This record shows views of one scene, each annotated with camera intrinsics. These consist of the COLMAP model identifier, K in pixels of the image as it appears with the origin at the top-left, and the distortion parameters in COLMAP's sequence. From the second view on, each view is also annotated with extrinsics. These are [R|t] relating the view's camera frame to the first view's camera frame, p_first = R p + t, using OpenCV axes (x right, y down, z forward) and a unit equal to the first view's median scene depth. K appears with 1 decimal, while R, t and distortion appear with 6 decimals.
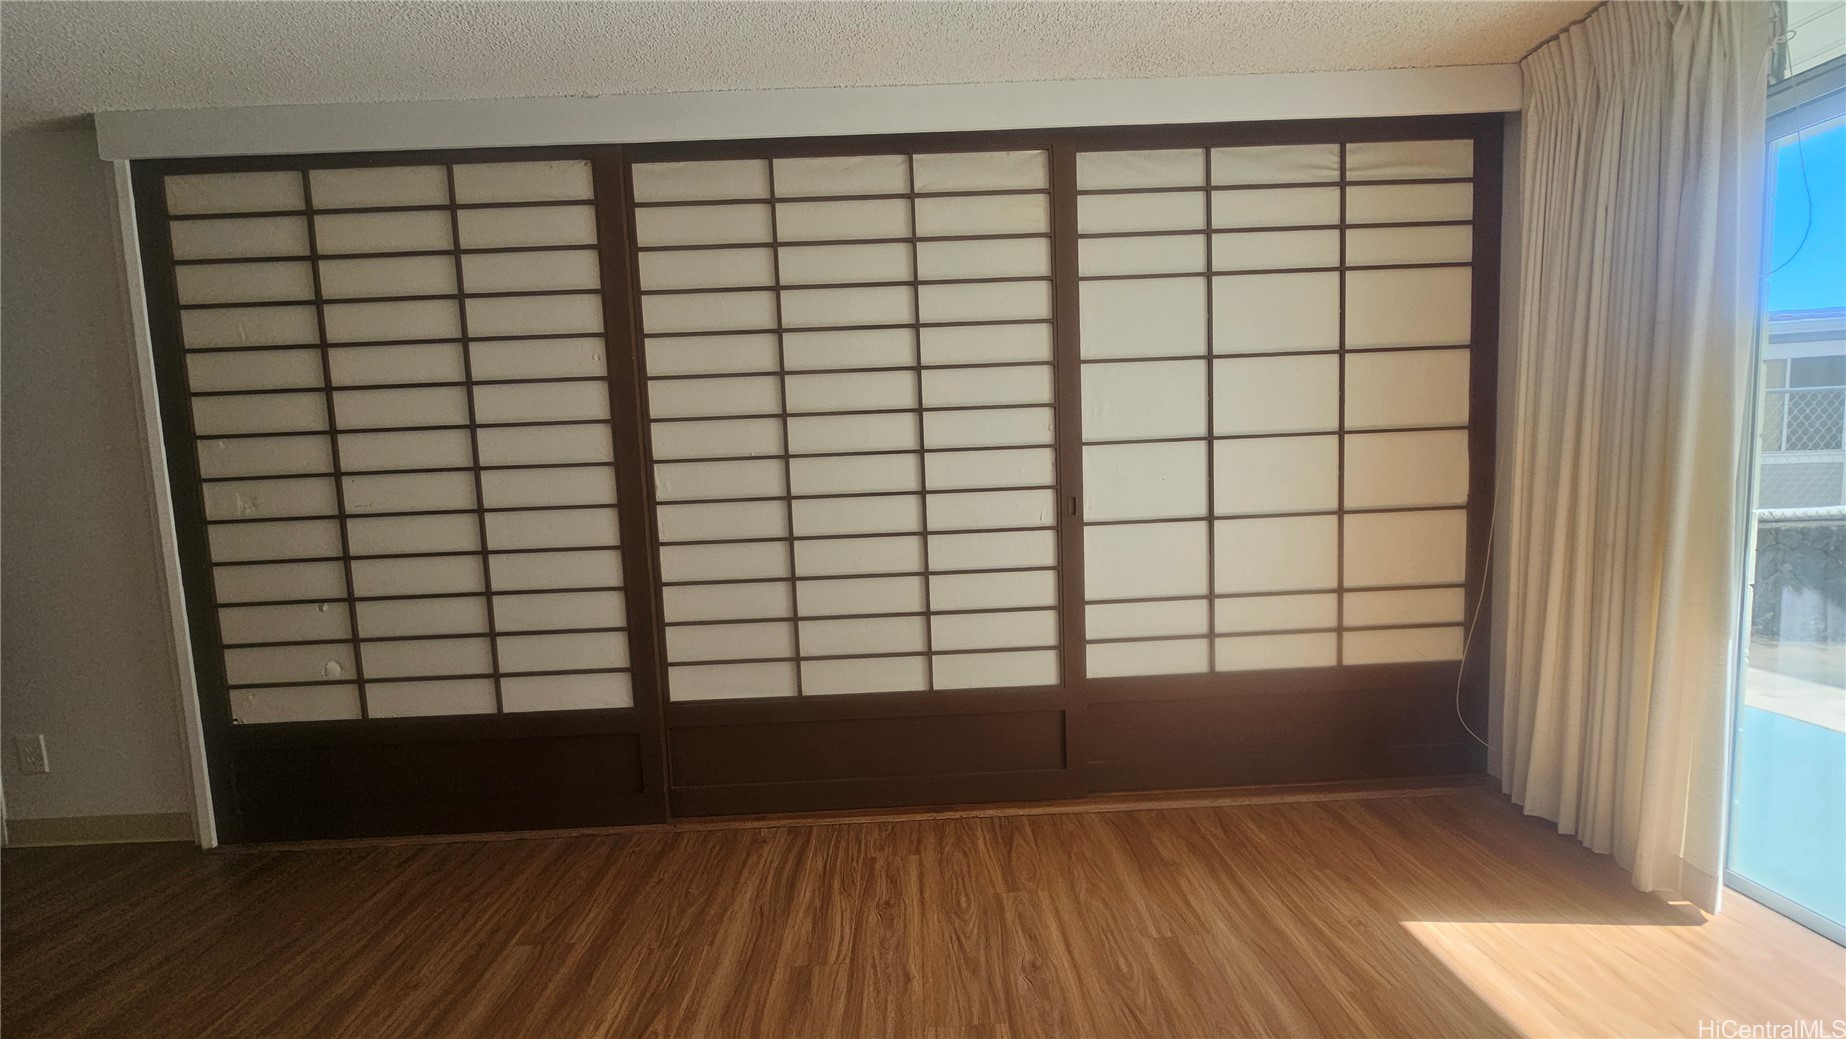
lens RADIAL K [[757.3, 0, 923.9], [0, 757.3, 520.8], [0, 0, 1]] dist [-0.002835, -0.000665]
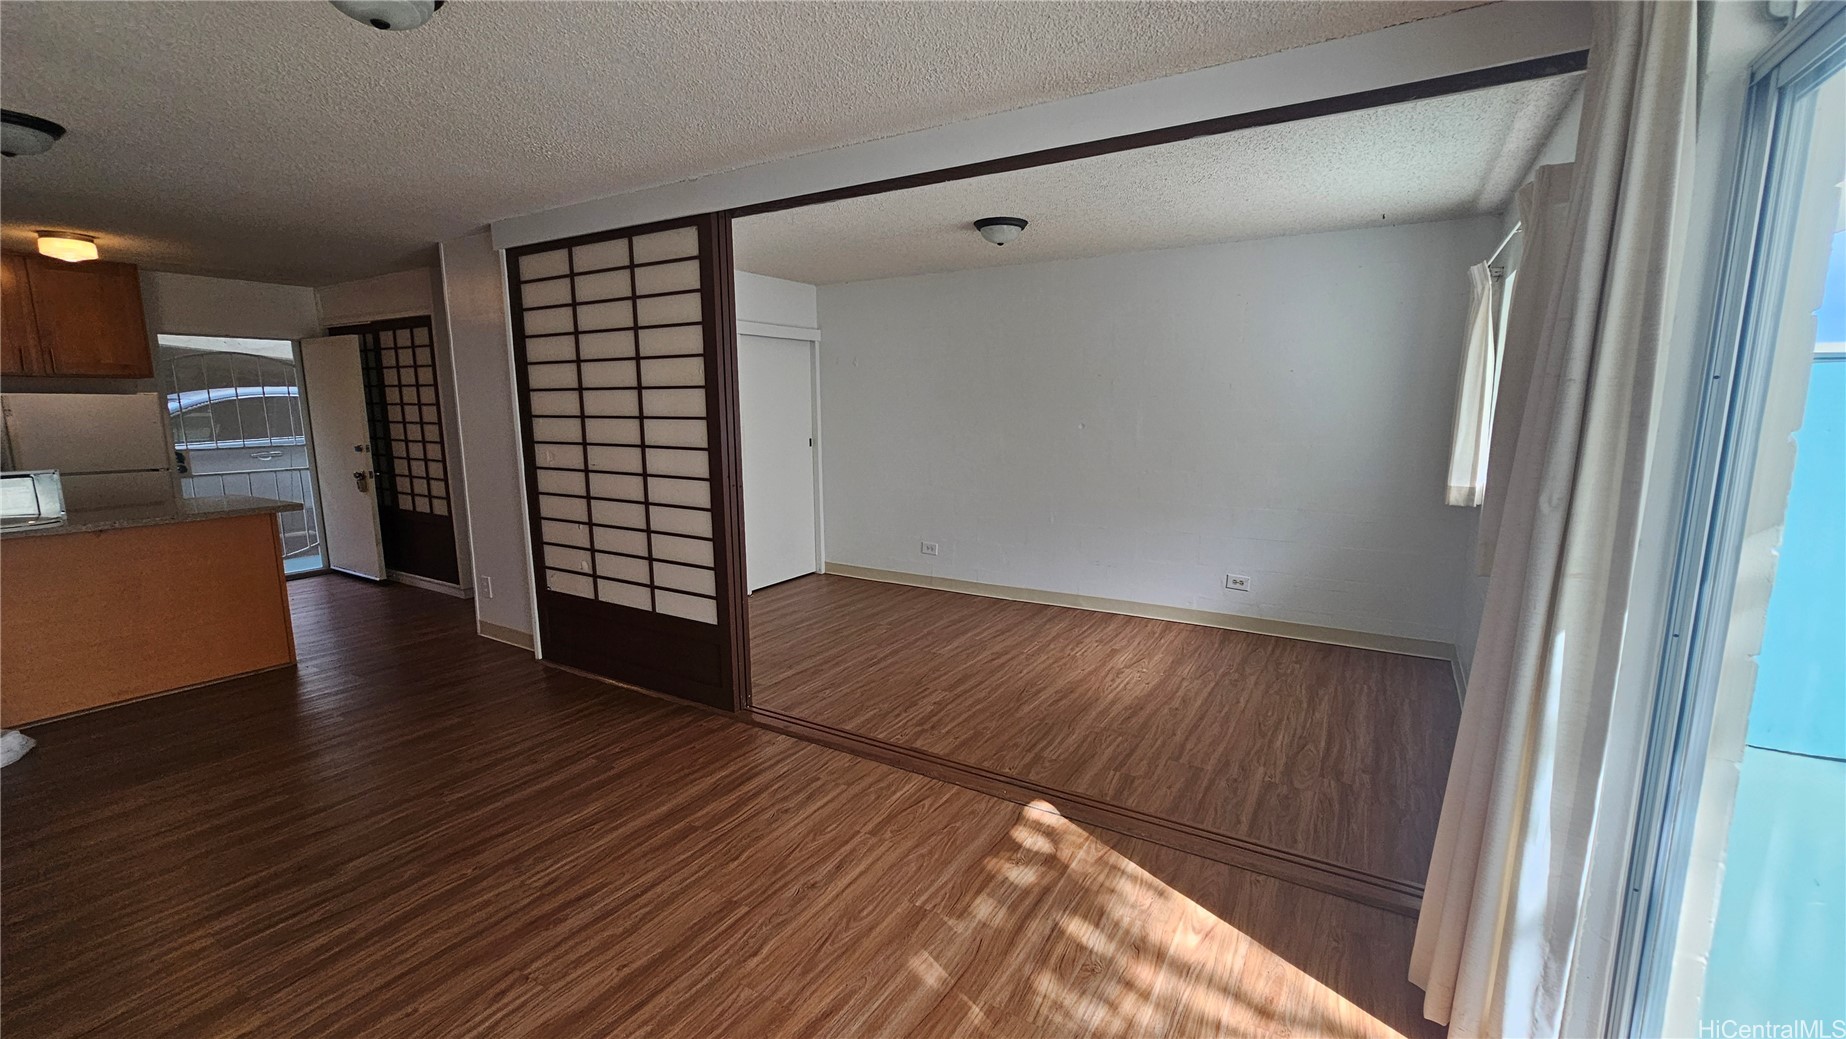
lens RADIAL K [[757.3, 0, 927.4], [0, 757.3, 522.5], [0, 0, 1]] dist [-0.002835, -0.000665]
pose [[0.843128, 0.120503, -0.524036, 0.677837], [-0.075700, 0.991460, 0.106192, -0.122814], [0.532358, -0.049864, 0.845050, 0.045639]]
